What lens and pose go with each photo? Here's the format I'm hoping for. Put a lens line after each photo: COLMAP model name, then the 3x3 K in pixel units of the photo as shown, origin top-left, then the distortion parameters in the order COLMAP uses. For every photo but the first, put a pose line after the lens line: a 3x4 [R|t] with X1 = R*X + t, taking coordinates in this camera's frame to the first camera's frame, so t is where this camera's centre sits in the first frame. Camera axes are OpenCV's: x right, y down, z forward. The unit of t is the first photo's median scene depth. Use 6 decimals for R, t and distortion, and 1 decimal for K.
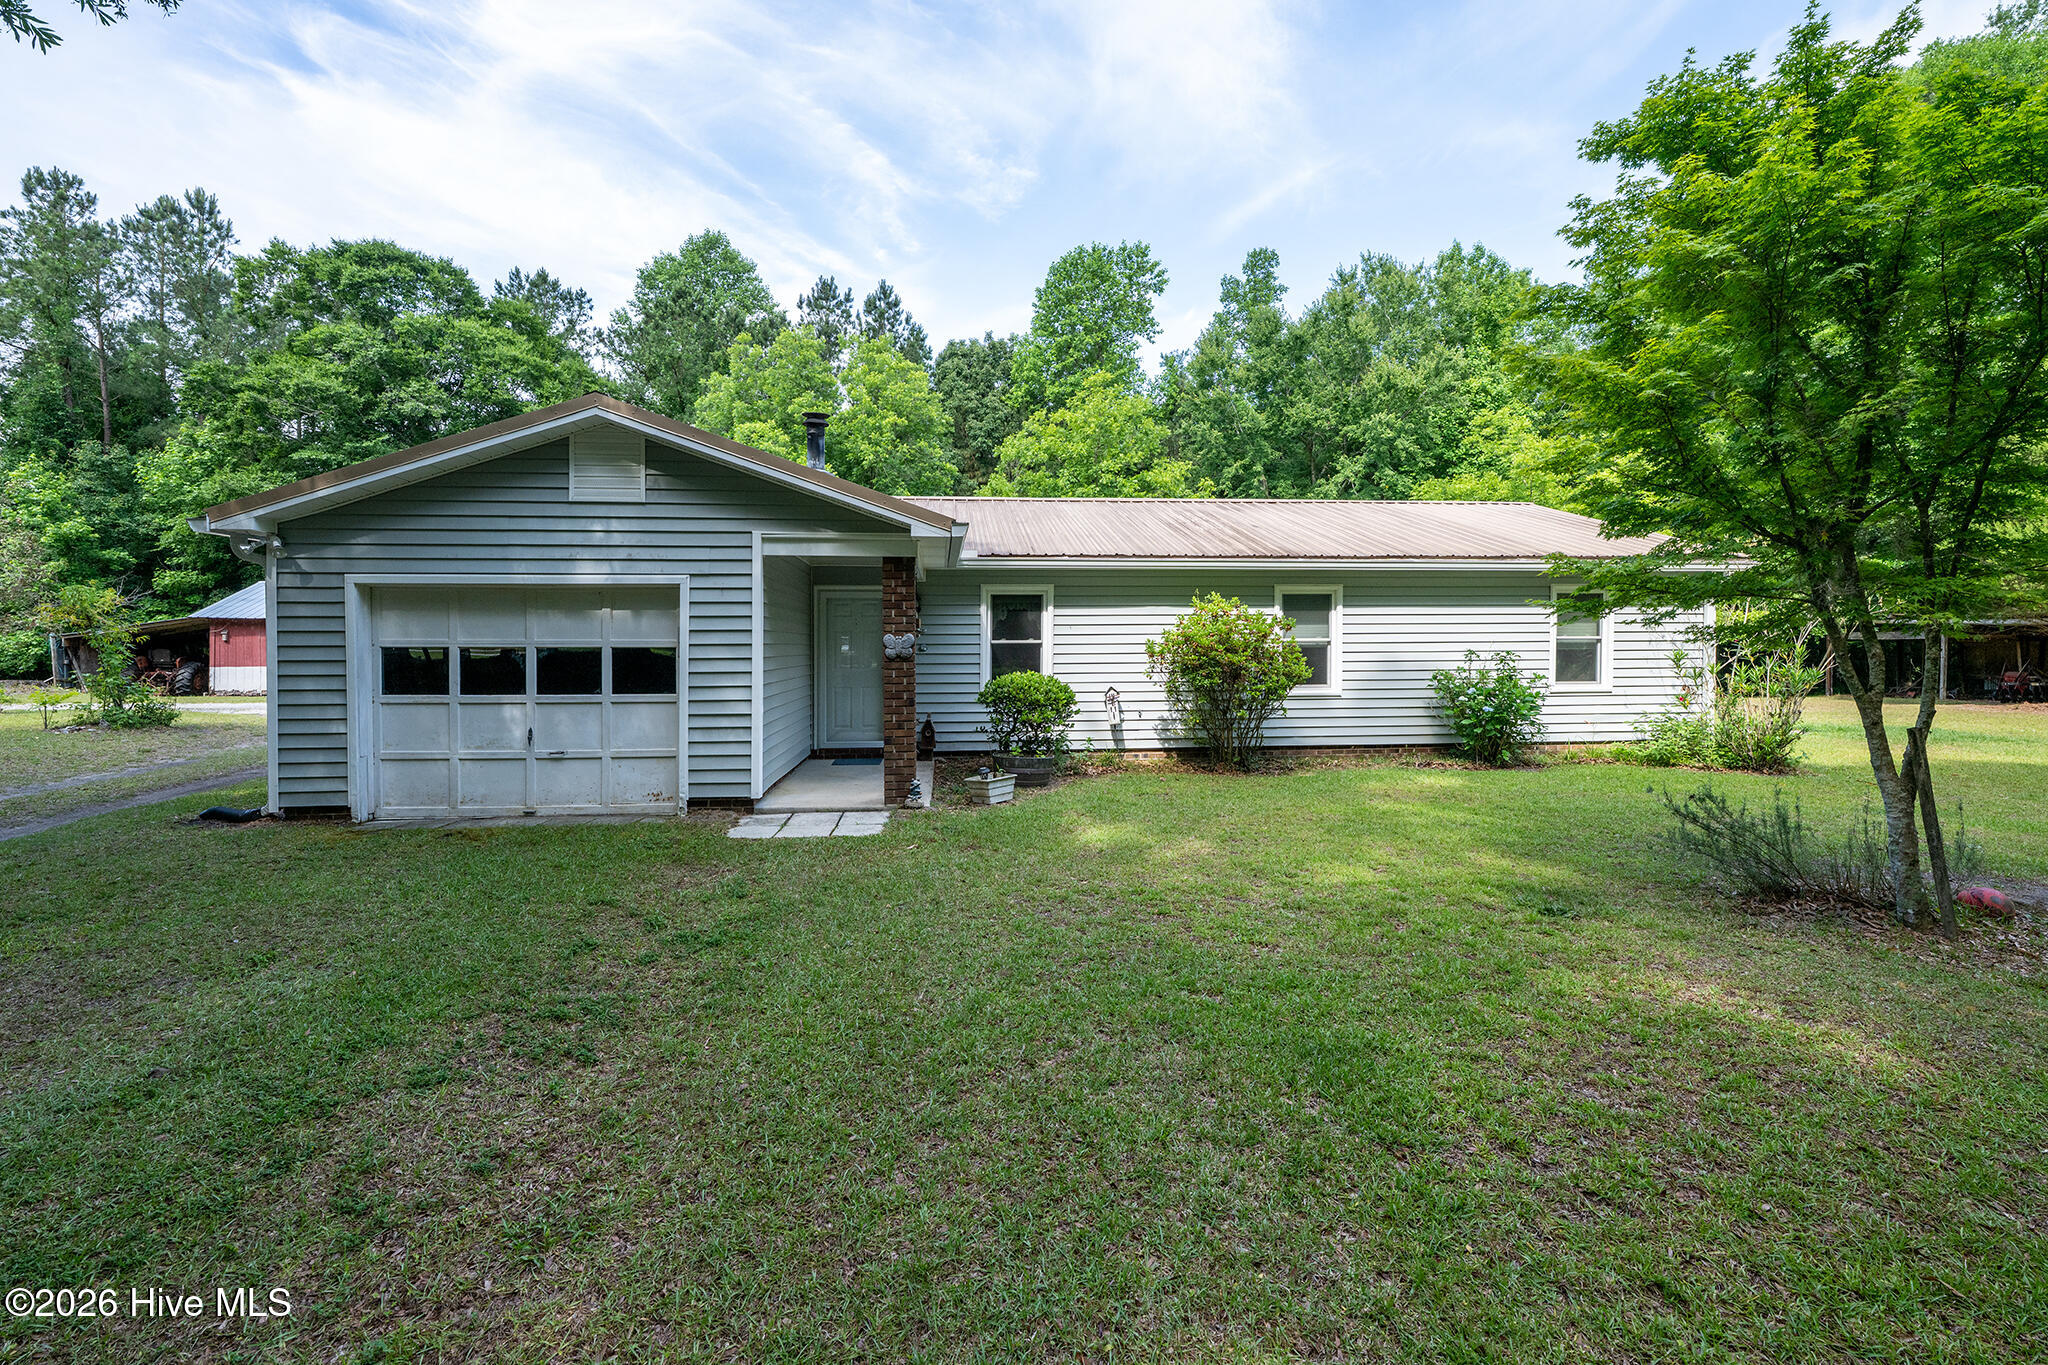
lens RADIAL K [[860.6, 0, 1041.1], [0, 860.6, 640.5], [0, 0, 1]] dist [0.000577, 0.000462]
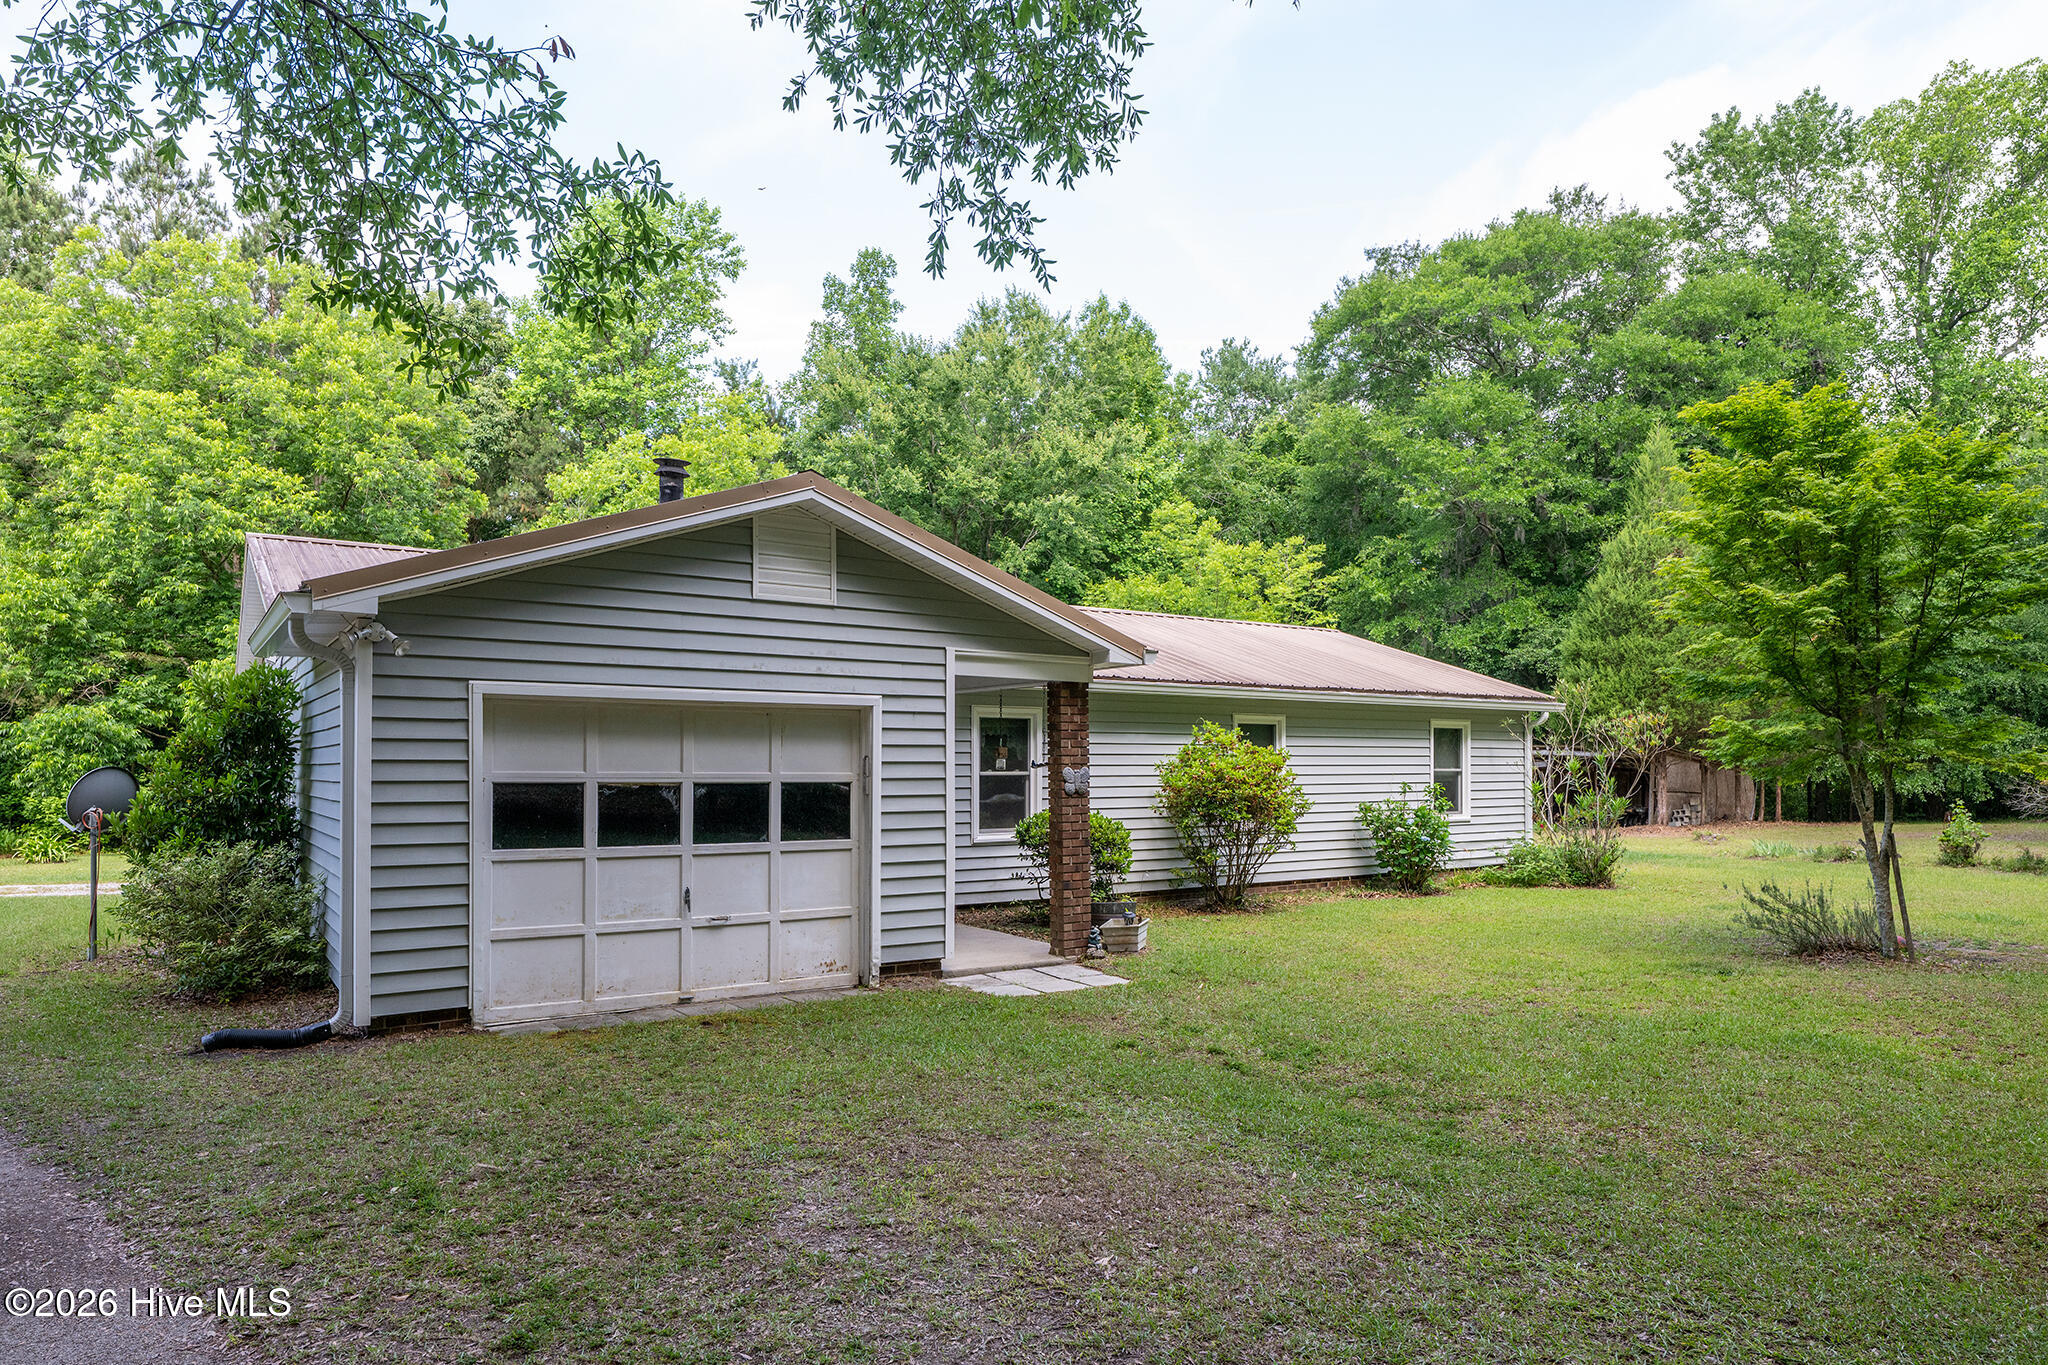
lens RADIAL K [[1275.6, 0, 1023.5], [0, 1275.6, 733.3], [0, 0, 1]] dist [0.001511, 0.001104]
pose [[0.864264, 0.017682, 0.502728, -0.892671], [-0.005813, 0.999666, -0.025166, -0.009095], [-0.503005, 0.018828, 0.864078, -0.133216]]
